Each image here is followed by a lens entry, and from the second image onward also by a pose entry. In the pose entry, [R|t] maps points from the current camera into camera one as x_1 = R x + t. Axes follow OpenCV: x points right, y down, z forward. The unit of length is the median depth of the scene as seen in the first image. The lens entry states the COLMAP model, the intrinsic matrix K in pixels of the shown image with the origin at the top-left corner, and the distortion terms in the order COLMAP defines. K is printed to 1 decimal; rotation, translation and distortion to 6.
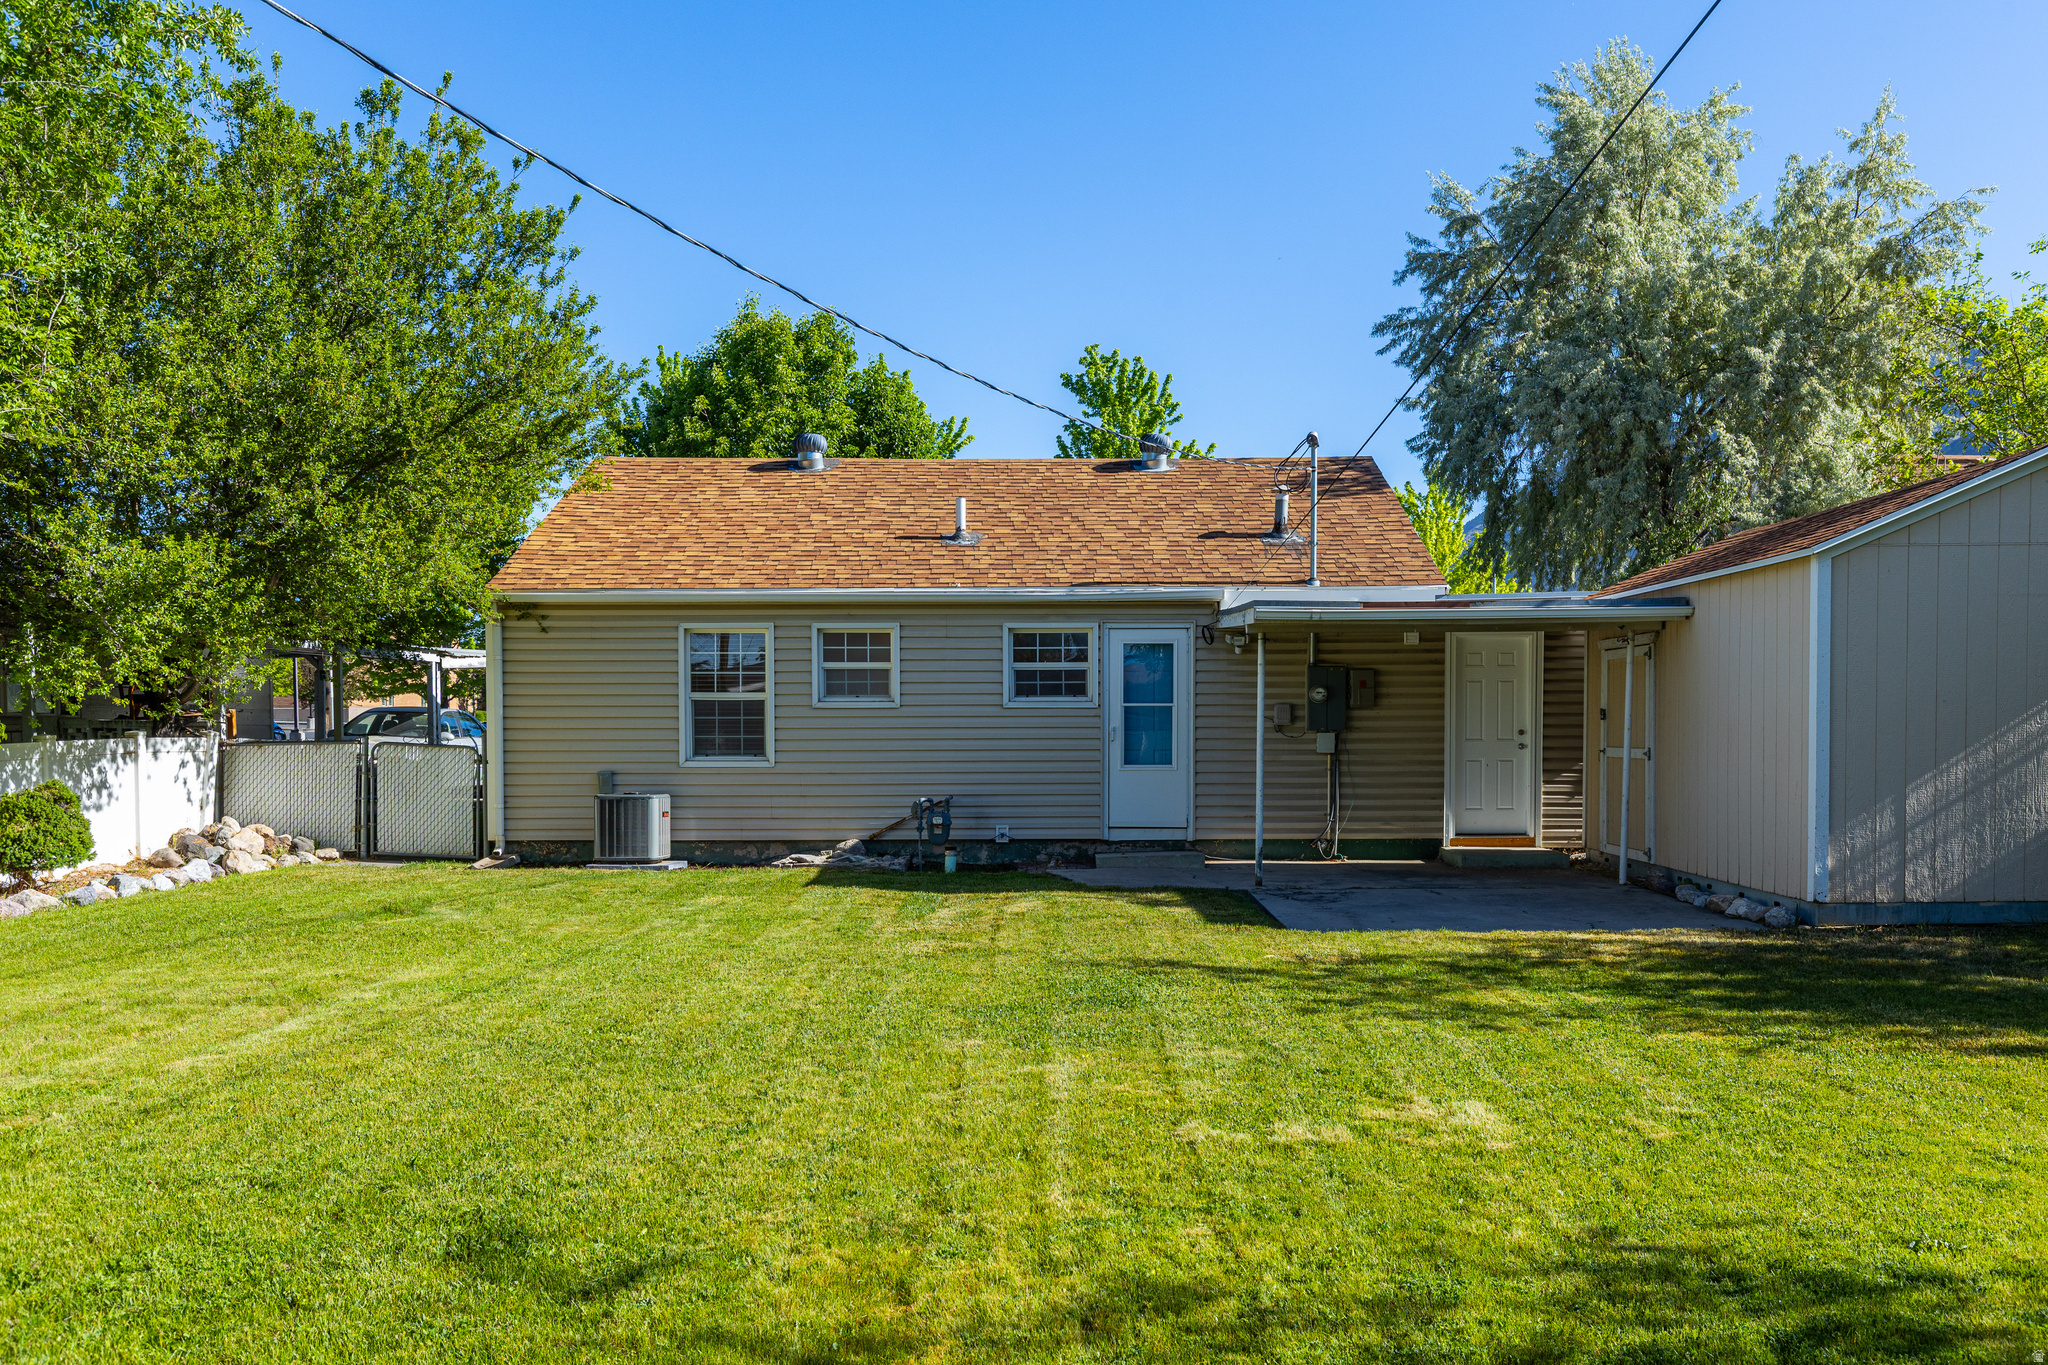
lens RADIAL K [[1608.0, 0, 1023.4], [0, 1608.0, 773.8], [0, 0, 1]] dist [0.024067, -0.000450]
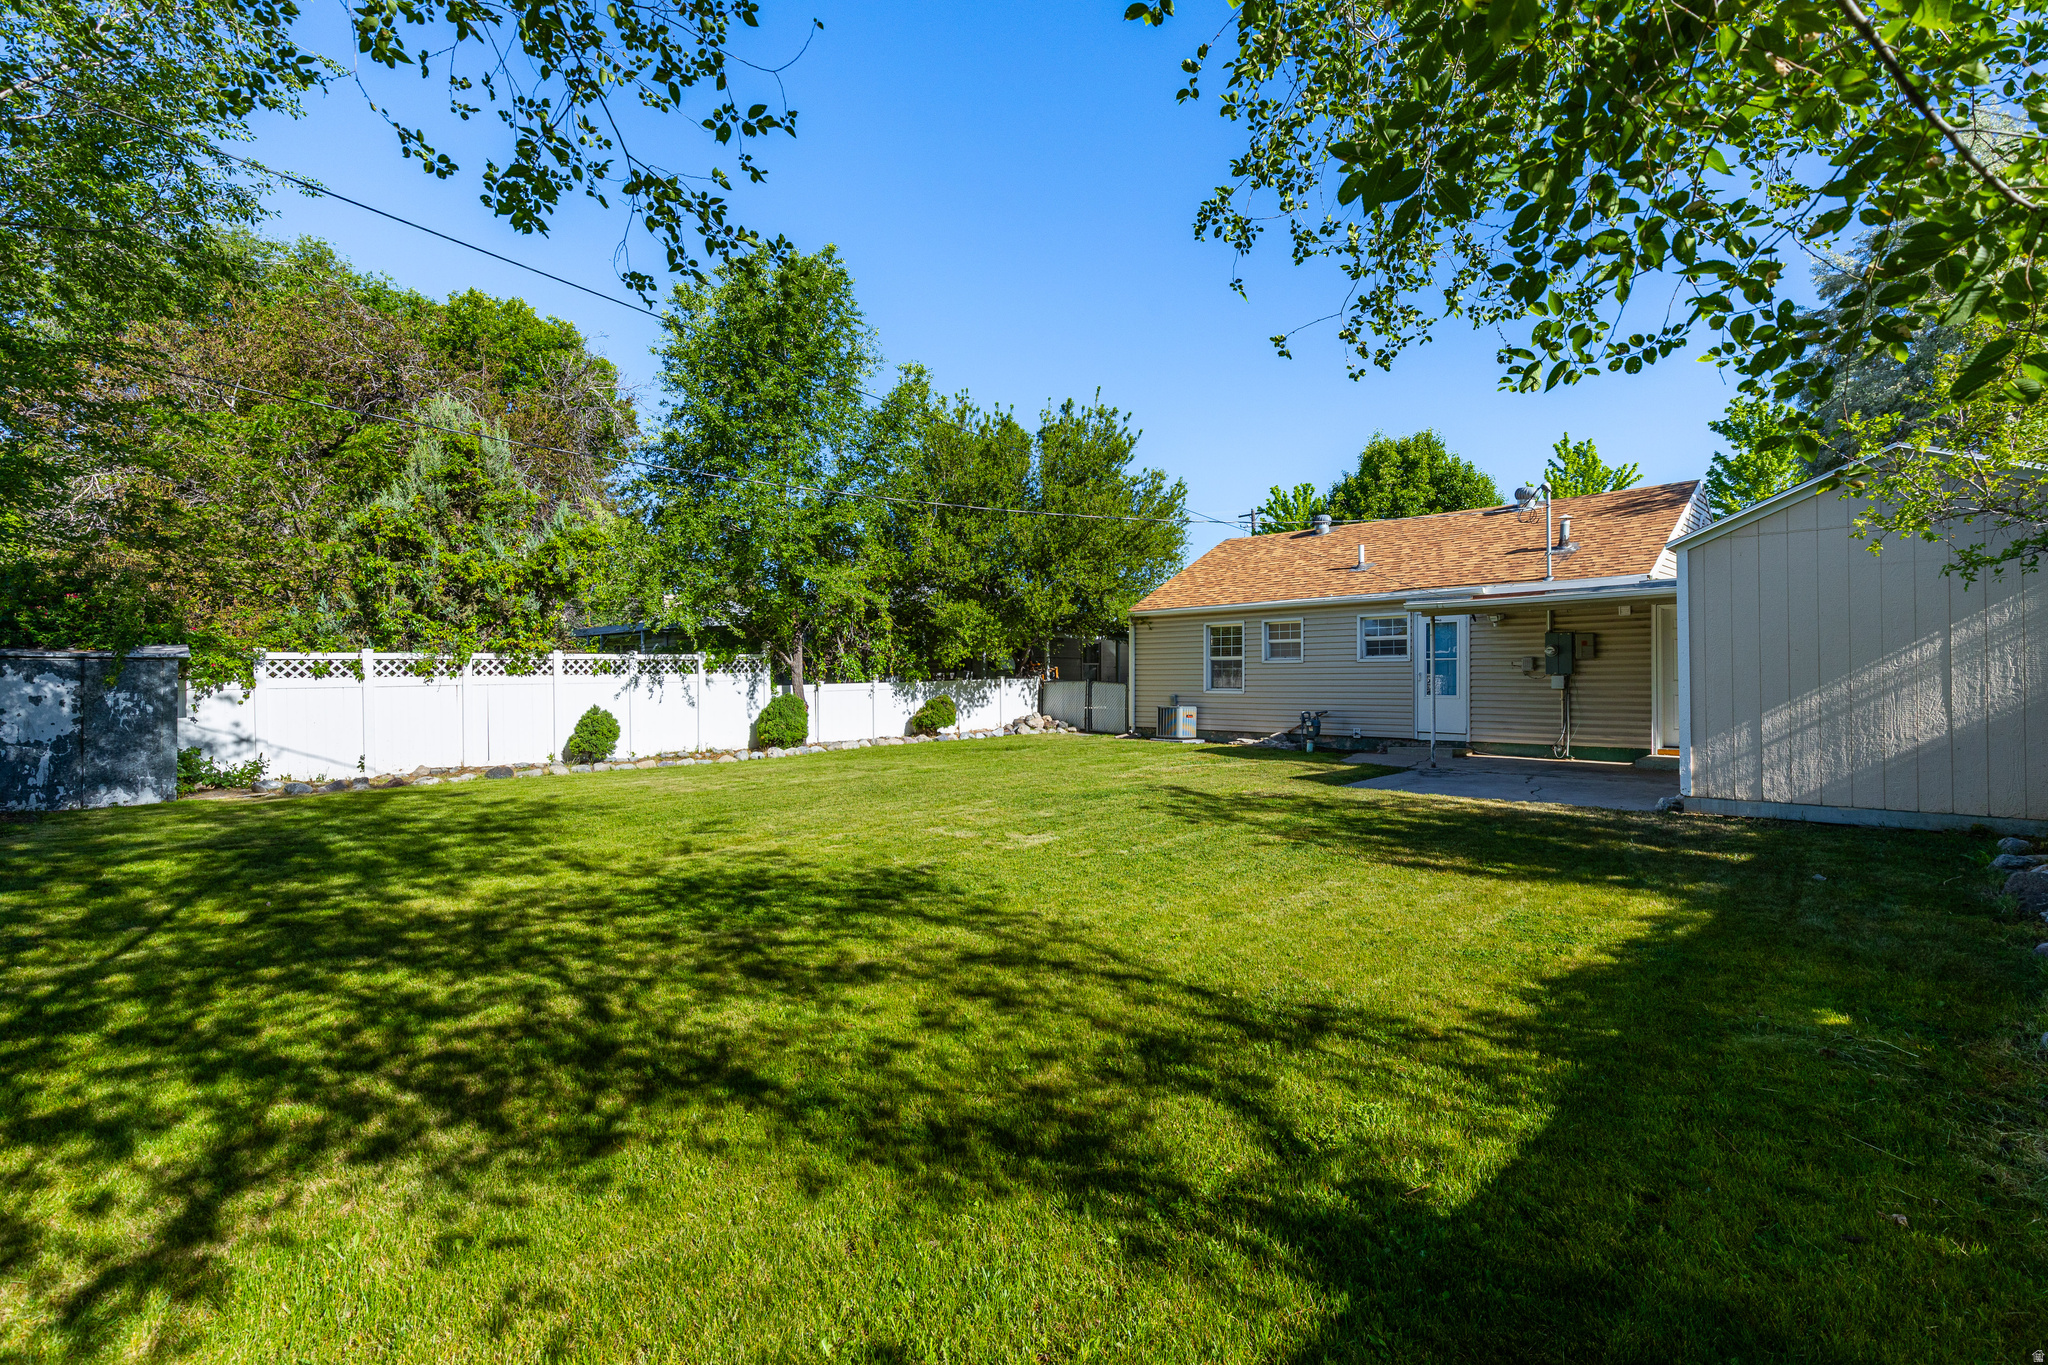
lens RADIAL K [[935.3, 0, 1024.9], [0, 935.3, 675.4], [0, 0, 1]] dist [0.011110, 0.000065]
pose [[0.697744, -0.002822, -0.716341, 0.476439], [-0.018380, 0.999592, -0.021841, 0.003137], [0.716111, 0.028406, 0.697408, 0.013899]]
